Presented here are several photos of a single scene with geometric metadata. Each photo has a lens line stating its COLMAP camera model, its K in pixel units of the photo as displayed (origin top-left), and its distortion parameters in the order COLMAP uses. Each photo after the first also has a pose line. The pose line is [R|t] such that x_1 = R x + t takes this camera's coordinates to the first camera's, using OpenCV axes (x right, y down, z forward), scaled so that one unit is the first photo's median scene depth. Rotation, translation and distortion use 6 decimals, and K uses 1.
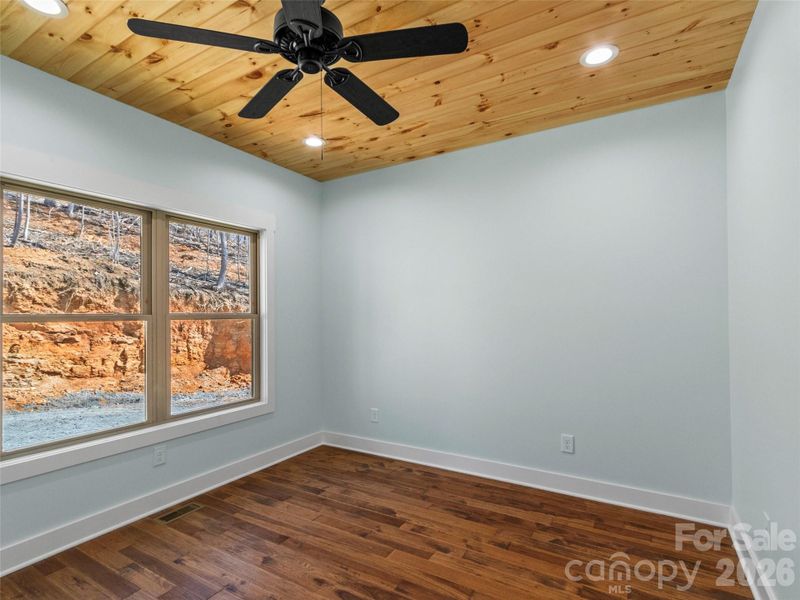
lens RADIAL K [[411.3, 0, 392.3], [0, 411.3, 310.0], [0, 0, 1]] dist [0.004003, 0.000449]
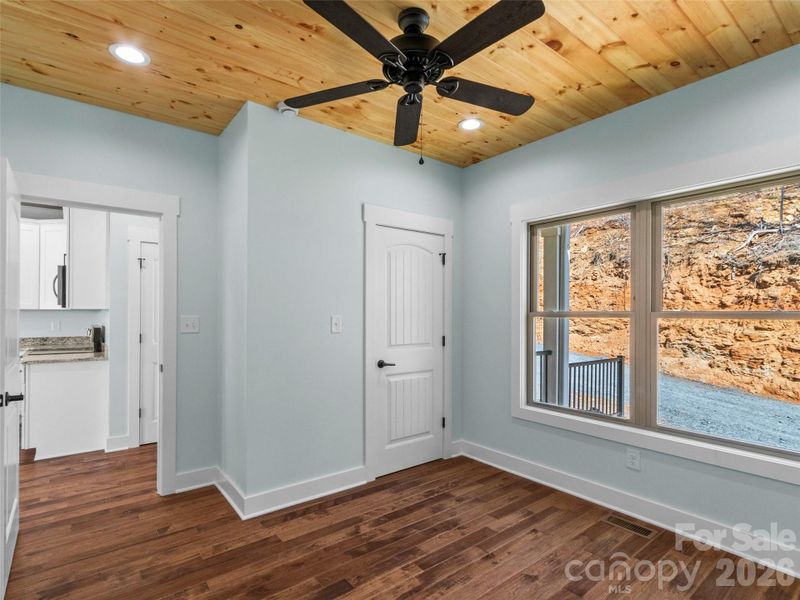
lens RADIAL K [[411.3, 0, 392.3], [0, 411.3, 310.0], [0, 0, 1]] dist [0.004003, 0.000449]
pose [[-0.350719, 0.000613, -0.936481, 0.589957], [0.009142, 0.999954, -0.002769, 0.005033], [0.936436, -0.009532, -0.350709, 0.913509]]
